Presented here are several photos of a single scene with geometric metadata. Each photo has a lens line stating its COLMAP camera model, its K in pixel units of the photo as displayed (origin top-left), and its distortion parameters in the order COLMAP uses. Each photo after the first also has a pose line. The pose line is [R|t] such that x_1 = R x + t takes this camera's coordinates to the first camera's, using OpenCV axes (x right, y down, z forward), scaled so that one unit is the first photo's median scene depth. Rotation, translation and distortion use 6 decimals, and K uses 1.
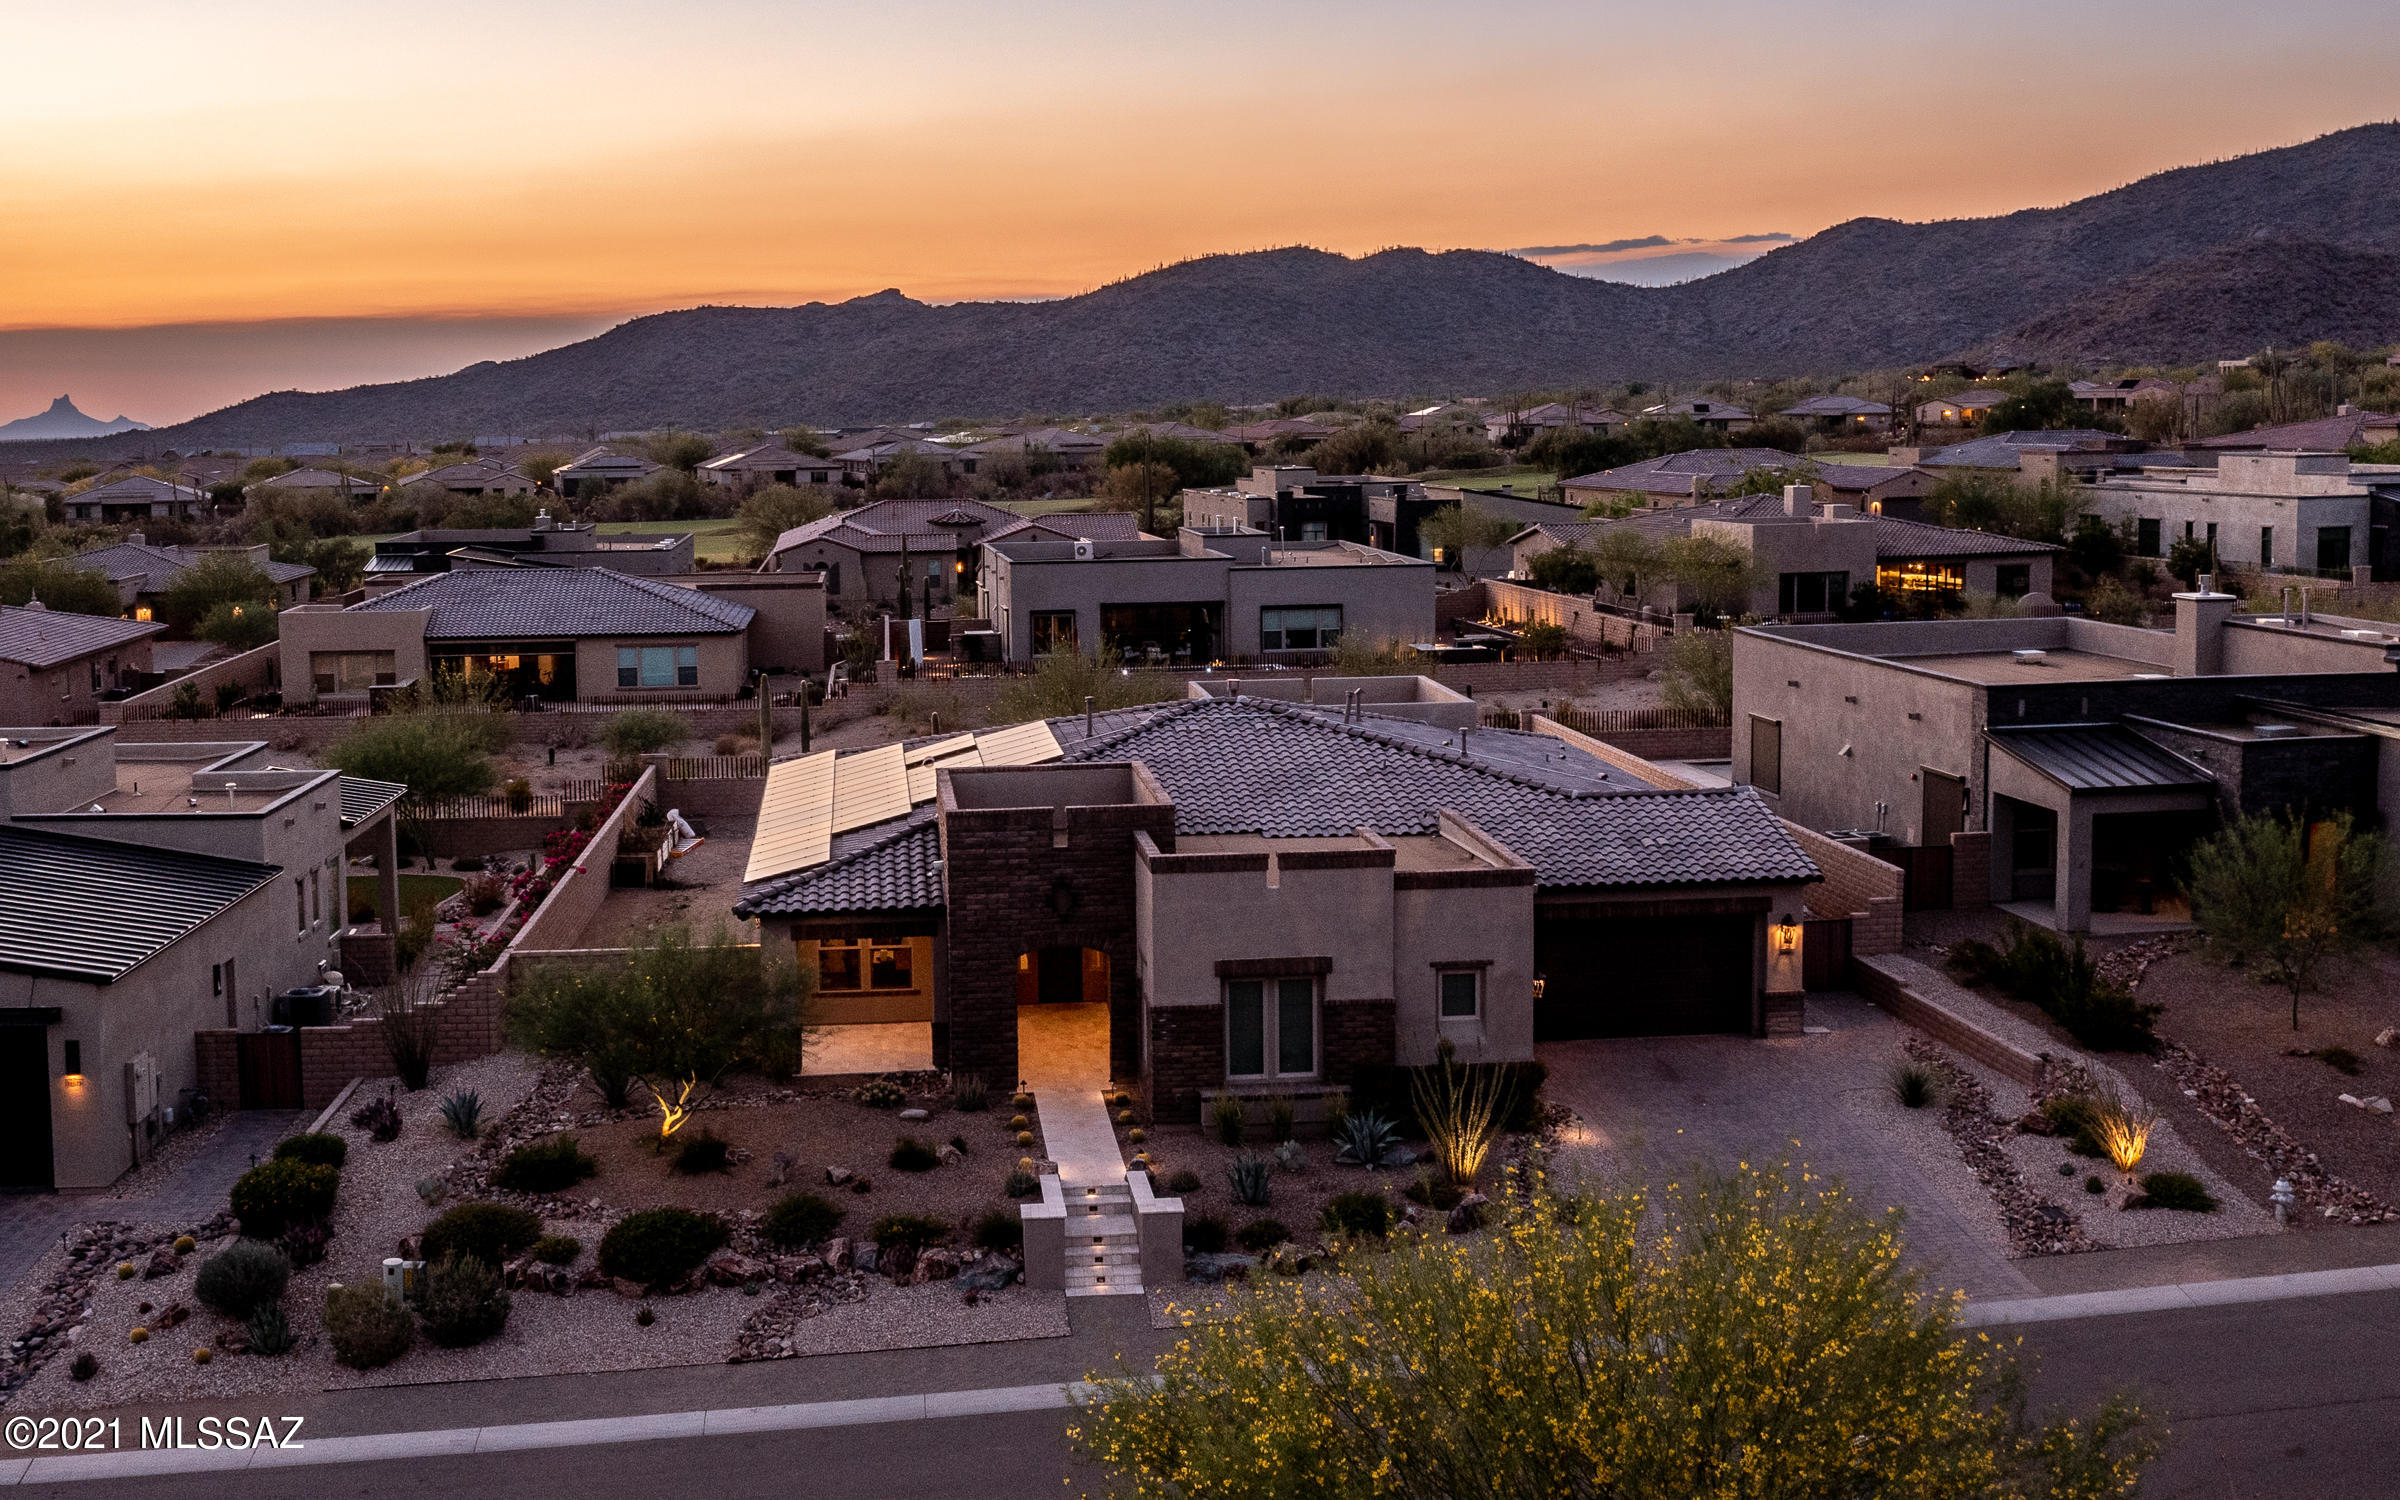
lens RADIAL K [[2867.0, 0, 1209.6], [0, 2867.0, 748.9], [0, 0, 1]] dist [-0.005414, 0.000000]
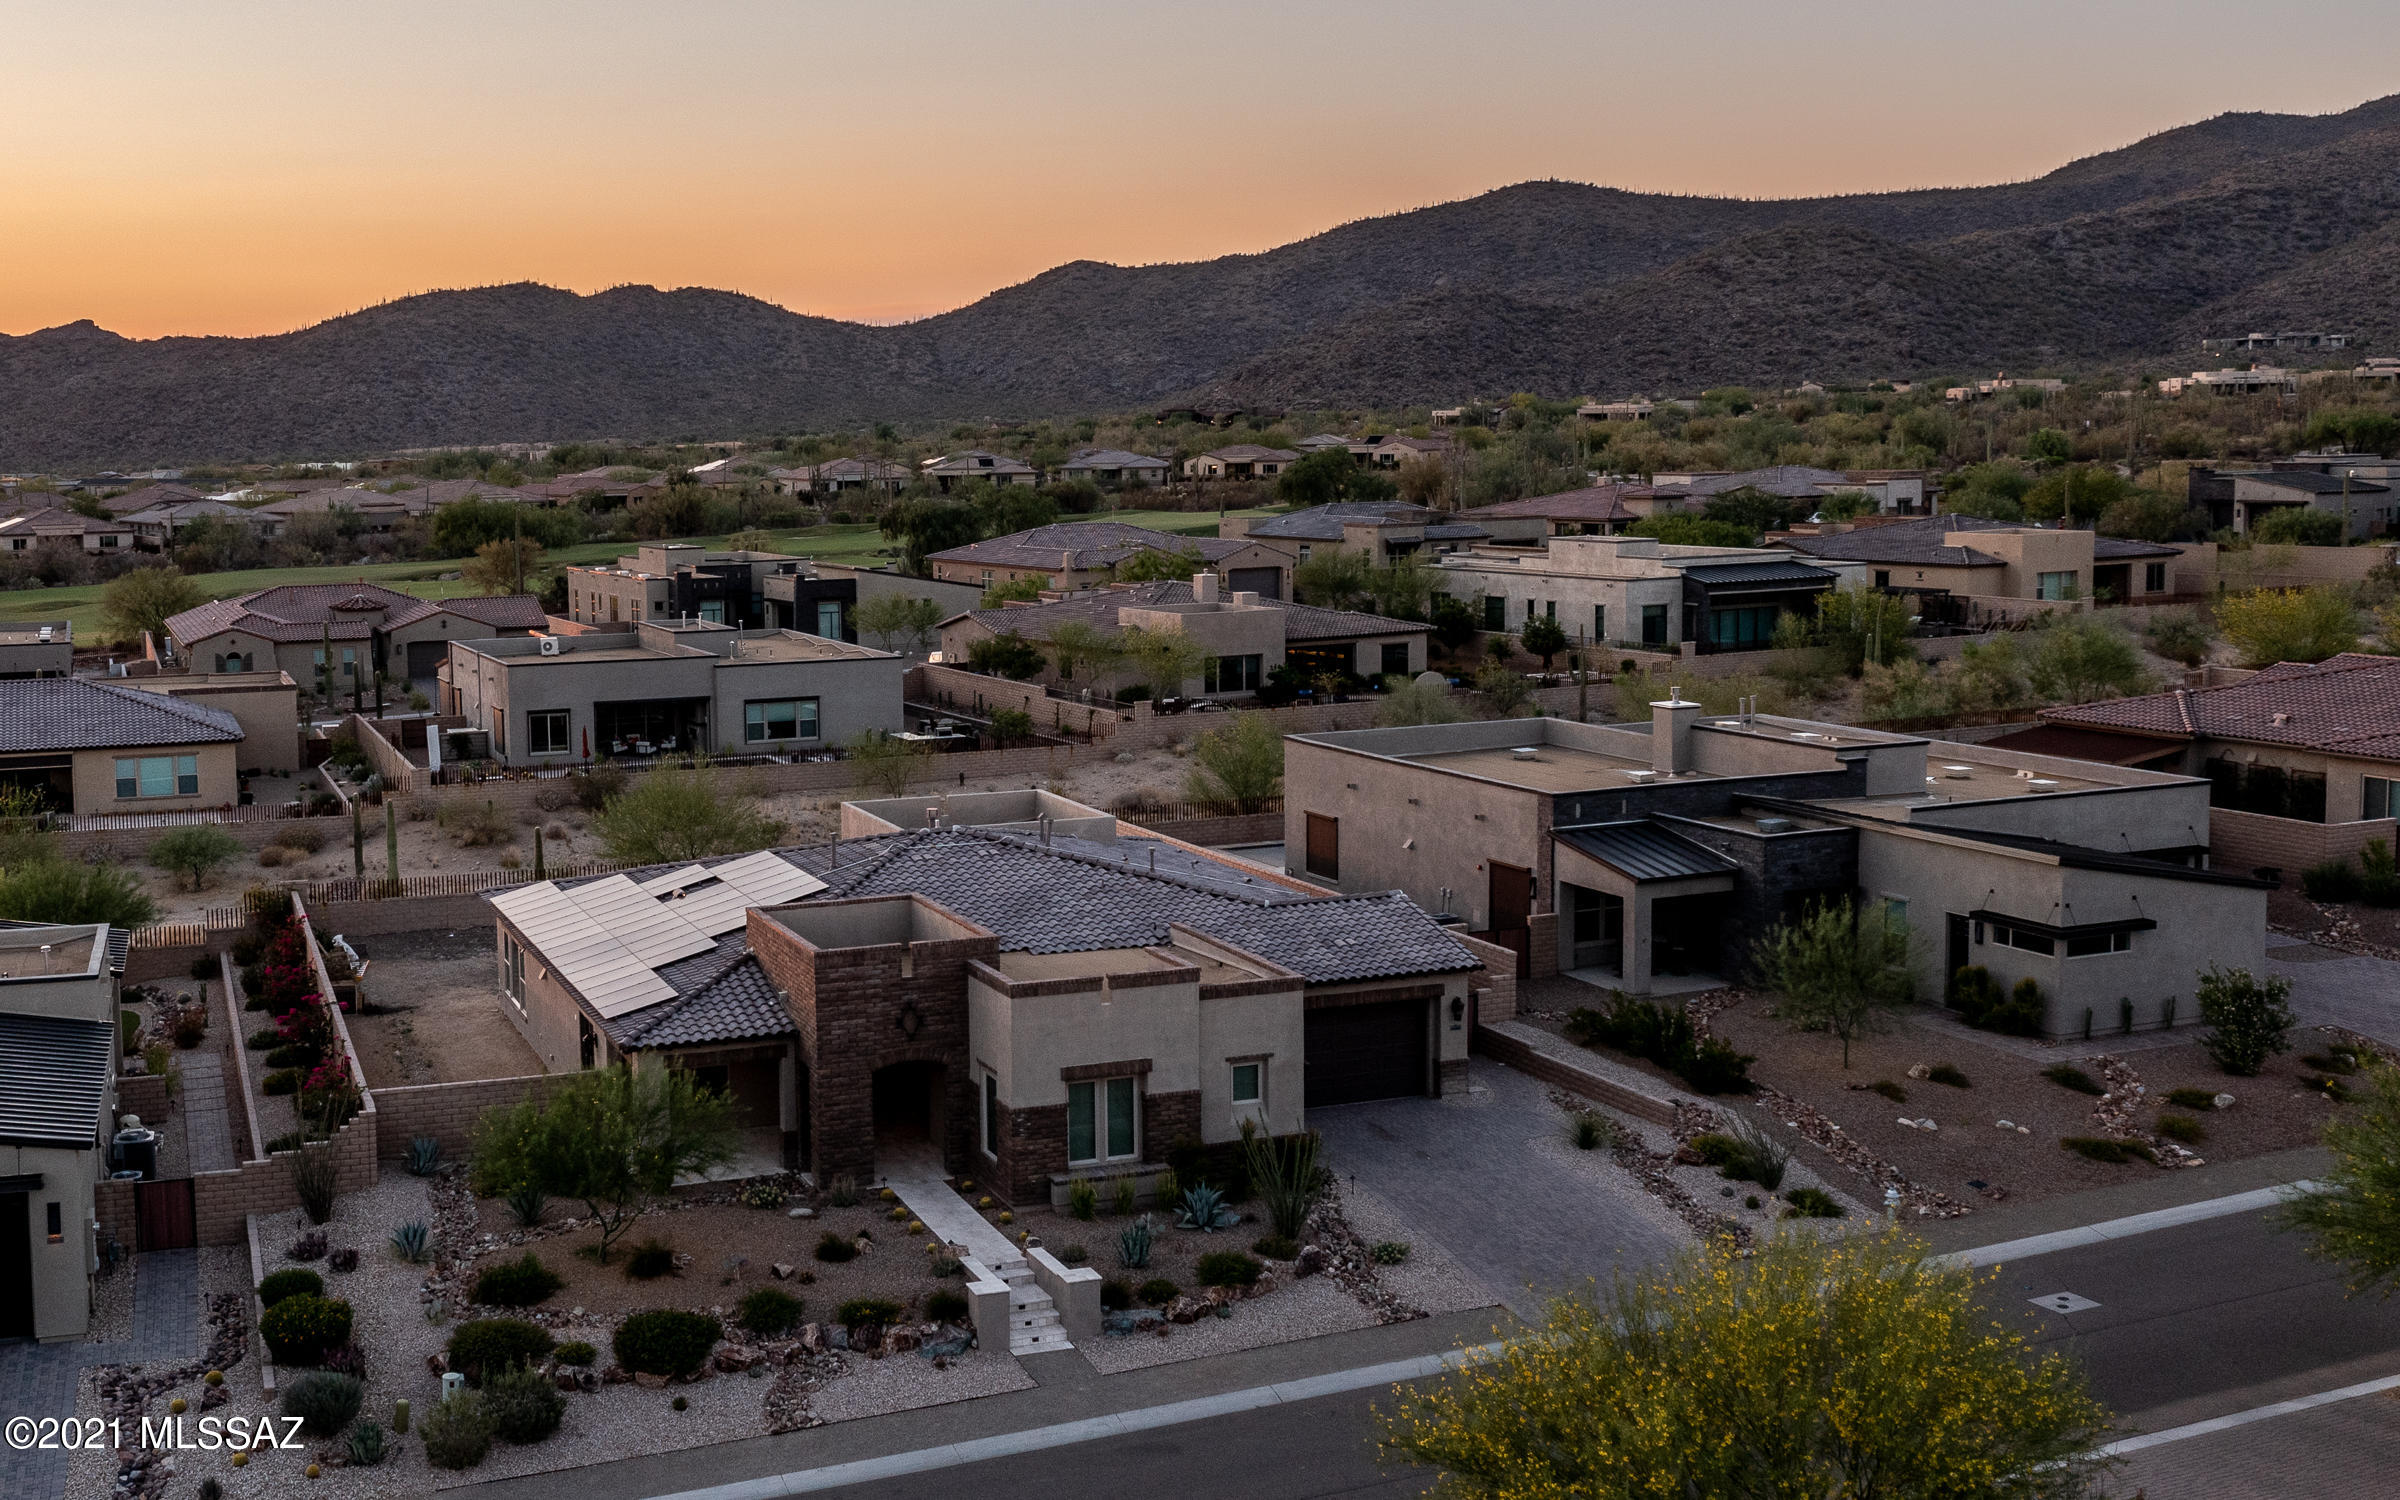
lens RADIAL K [[2867.0, 0, 1214.1], [0, 2867.0, 767.6], [0, 0, 1]] dist [-0.005414, 0.000000]
pose [[0.961470, -0.030683, 0.273193, -0.251021], [0.031320, 0.999507, 0.002032, -0.050449], [-0.273121, 0.006603, 0.961957, -0.169943]]
